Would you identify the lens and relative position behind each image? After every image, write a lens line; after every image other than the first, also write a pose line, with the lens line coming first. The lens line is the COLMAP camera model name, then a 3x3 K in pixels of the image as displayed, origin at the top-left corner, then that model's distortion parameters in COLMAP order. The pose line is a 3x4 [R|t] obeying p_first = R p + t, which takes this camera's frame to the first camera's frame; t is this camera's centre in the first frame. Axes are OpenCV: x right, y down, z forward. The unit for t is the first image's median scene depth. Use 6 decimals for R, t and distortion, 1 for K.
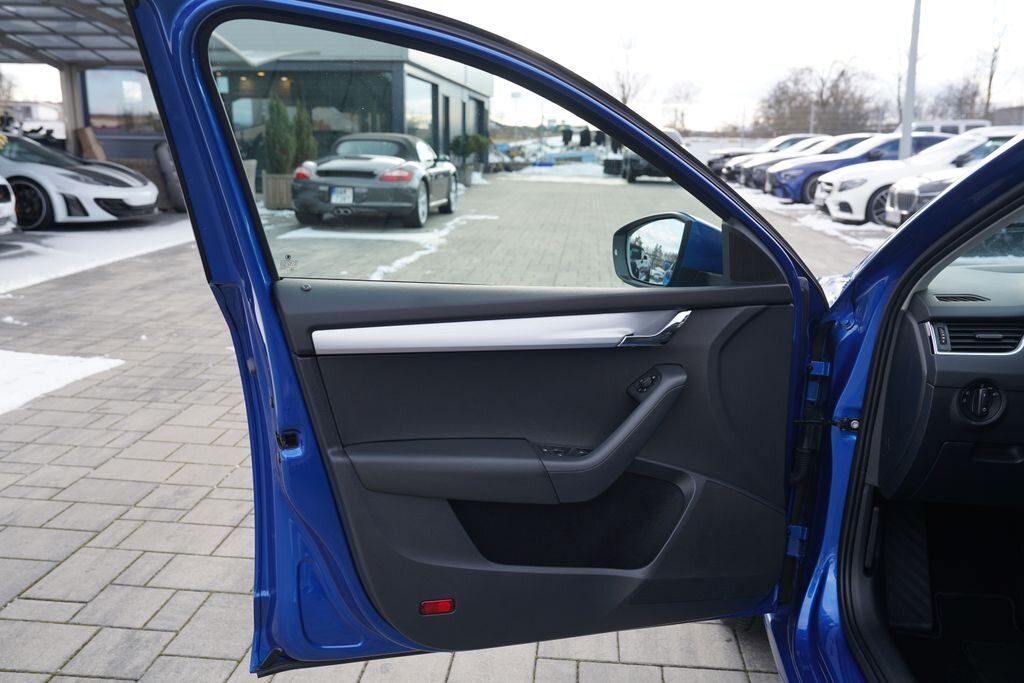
lens RADIAL K [[858.0, 0, 519.6], [0, 858.0, 334.5], [0, 0, 1]] dist [-0.037169, 0.078199]
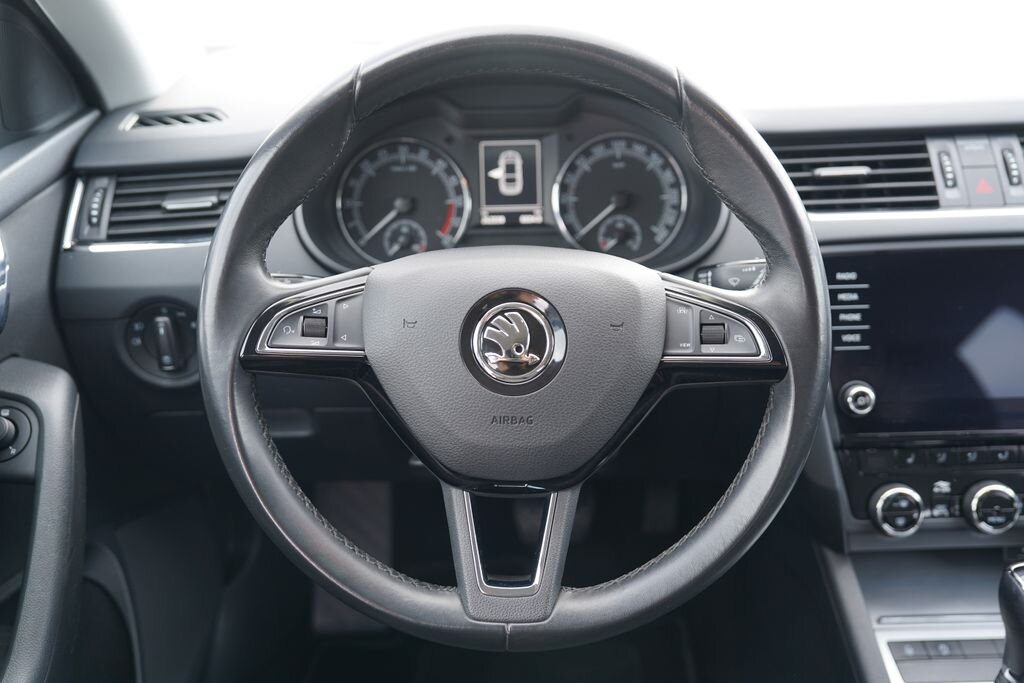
lens RADIAL K [[942.2, 0, 514.3], [0, 942.2, 341.4], [0, 0, 1]] dist [0.004431, 0.000000]
pose [[0.993254, -0.089652, 0.073546, 0.078538], [0.069096, 0.966926, 0.245518, -0.004566], [-0.093125, -0.238780, 0.966598, 0.051736]]
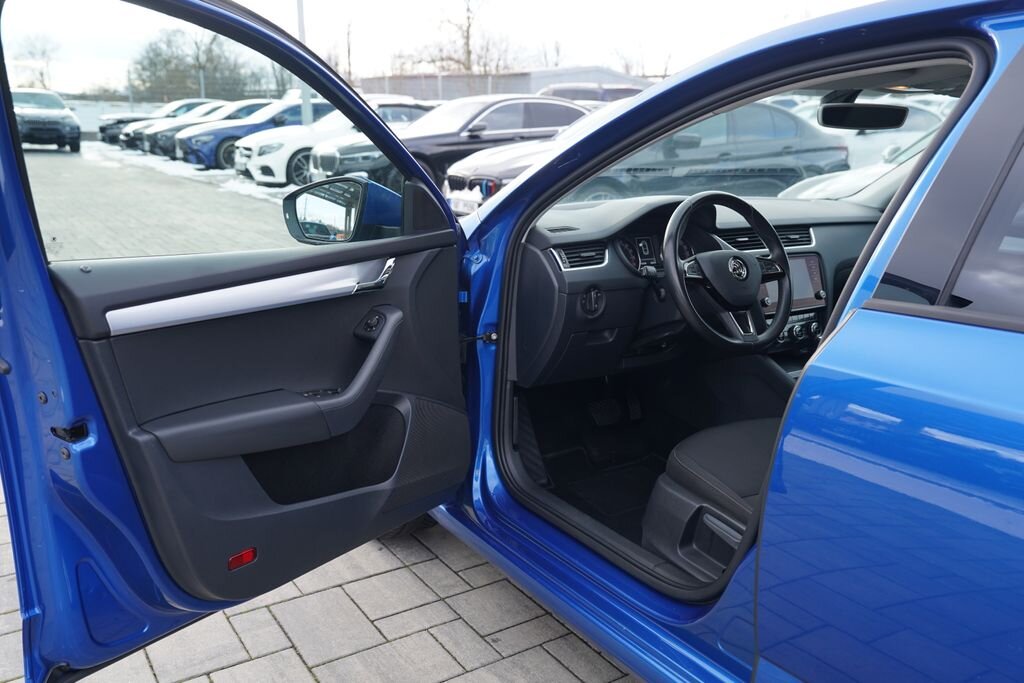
lens RADIAL K [[858.0, 0, 508.2], [0, 858.0, 331.7], [0, 0, 1]] dist [-0.037169, 0.078199]
pose [[0.785840, -0.148722, 0.600281, -0.047972], [0.126919, 0.988776, 0.078821, -0.000028], [-0.605266, 0.014246, 0.795896, -0.004667]]
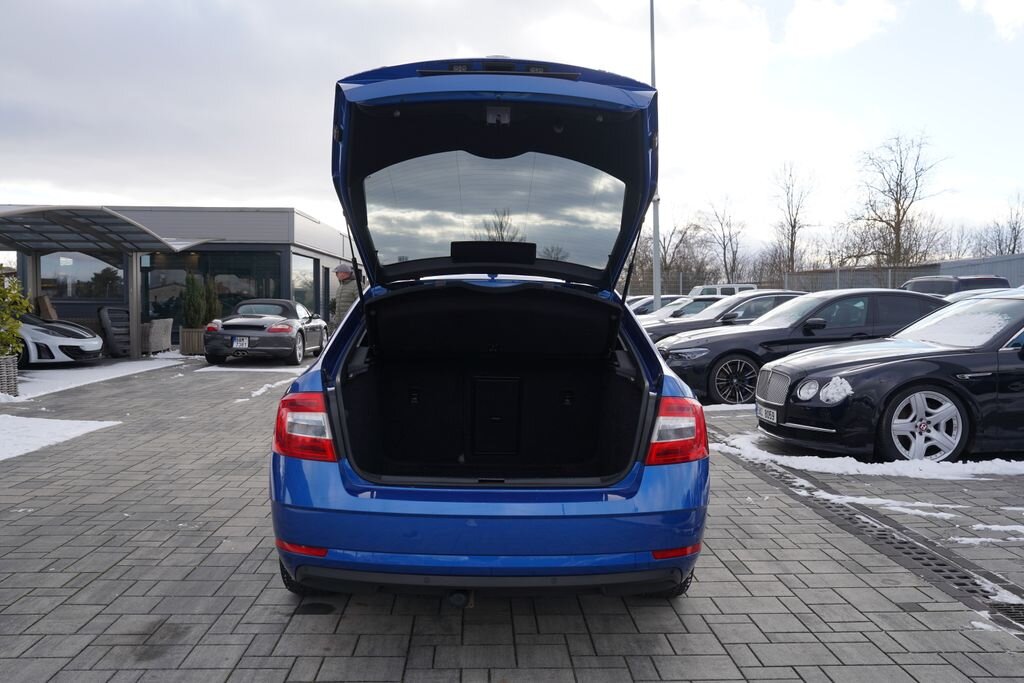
lens RADIAL K [[810.6, 0, 513.9], [0, 810.6, 346.8], [0, 0, 1]] dist [-0.054232, 0.069957]
pose [[0.991747, -0.013411, 0.127506, 0.067567], [0.034059, 0.986339, -0.161169, 0.071502], [-0.123602, 0.164182, 0.978656, -0.343203]]
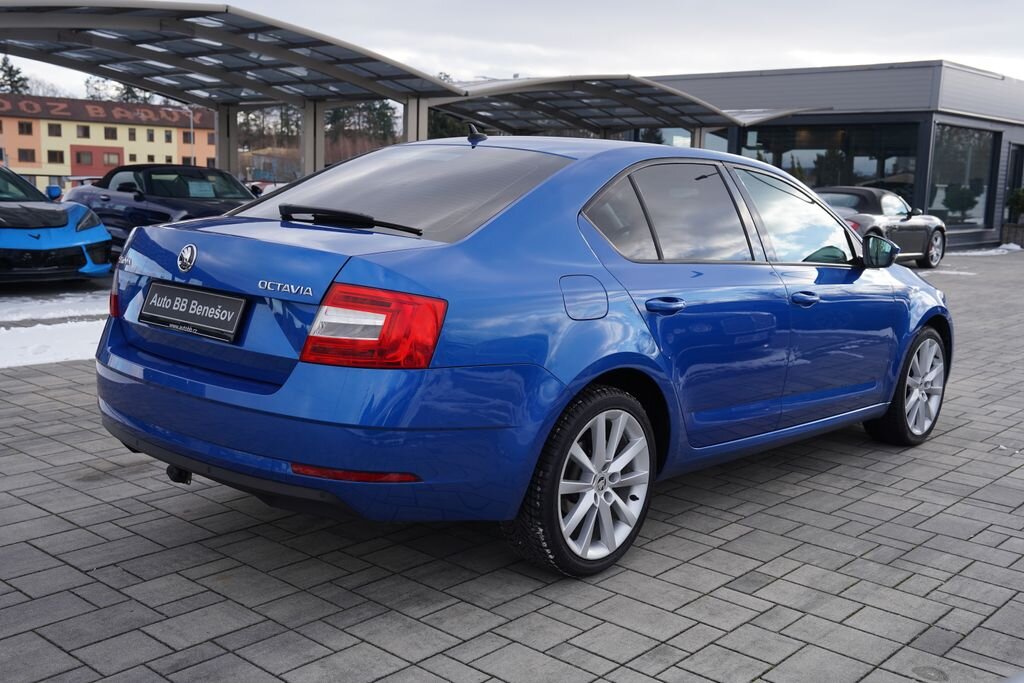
lens RADIAL K [[1053.2, 0, 516.3], [0, 1053.2, 339.6], [0, 0, 1]] dist [0.066114, 0.000000]
pose [[0.805362, 0.098753, -0.584500, 0.312502], [-0.148284, 0.988239, -0.037350, 0.065737], [0.573937, 0.116752, 0.810534, -0.293538]]
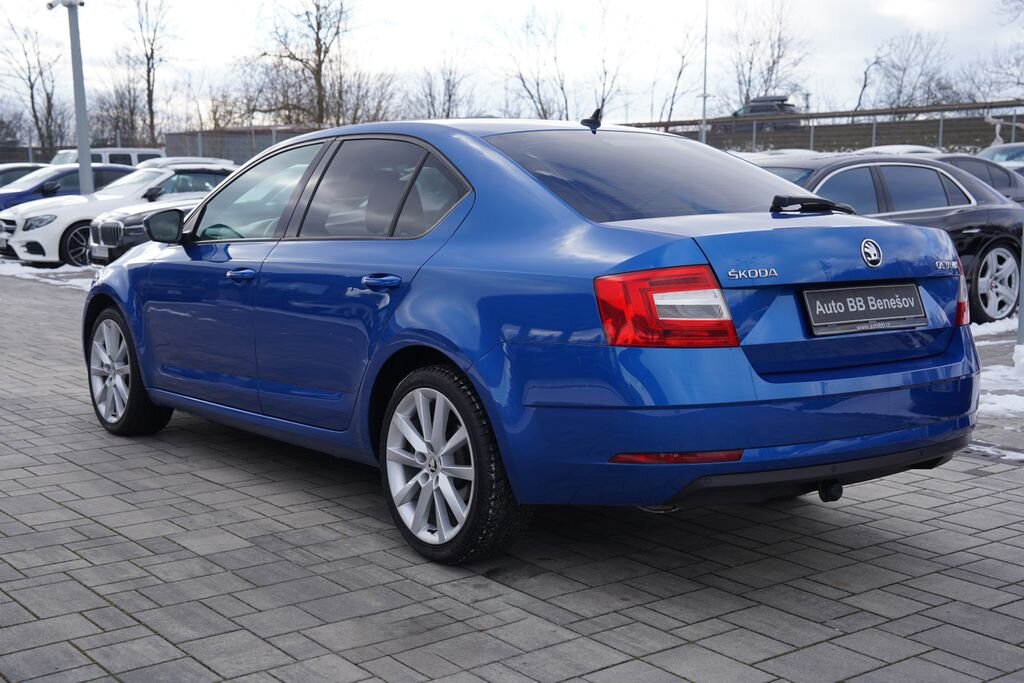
lens RADIAL K [[1261.7, 0, 507.8], [0, 1261.7, 348.3], [0, 0, 1]] dist [0.138757, 0.000000]
pose [[0.727674, -0.094970, 0.679316, -0.183979], [0.153129, 0.987866, -0.025924, 0.065067], [-0.668612, 0.122887, 0.733388, -0.291945]]
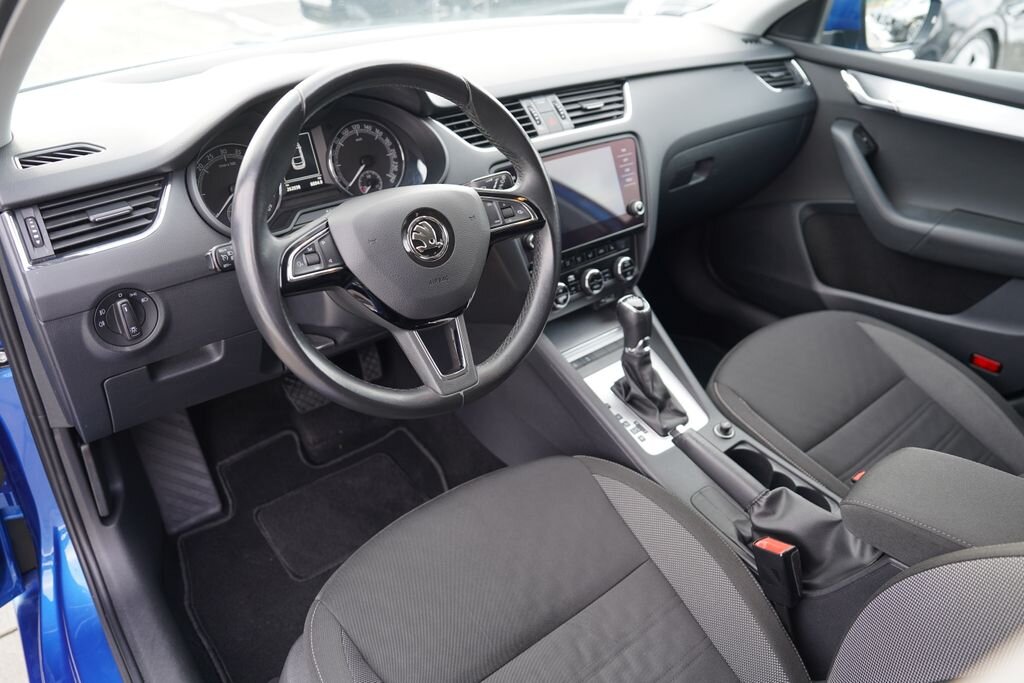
lens RADIAL K [[730.1, 0, 510.8], [0, 730.1, 340.2], [0, 0, 1]] dist [-0.070419, 0.032868]
pose [[0.709946, -0.378816, 0.593697, 0.046664], [0.149491, 0.904861, 0.398596, -0.009313], [-0.688207, -0.194230, 0.699032, 0.045294]]
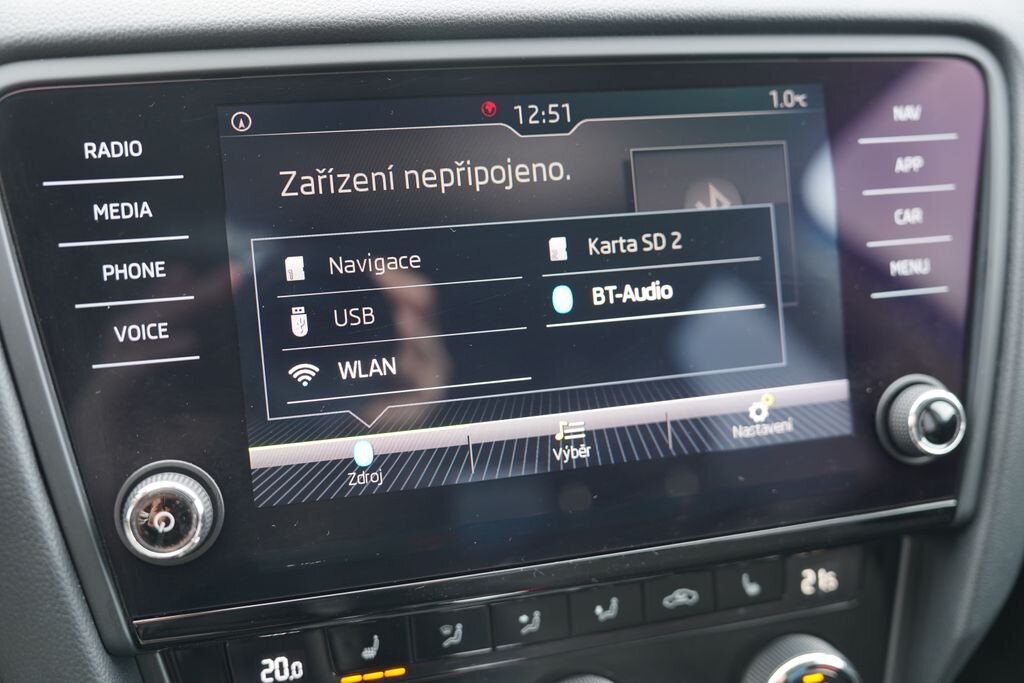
lens RADIAL K [[942.2, 0, 503.6], [0, 942.2, 344.5], [0, 0, 1]] dist [0.004431, 0.000000]
pose [[0.945846, -0.151814, 0.286928, 0.105401], [0.079136, 0.965071, 0.249752, 0.007075], [-0.314822, -0.213520, 0.924822, 0.086088]]
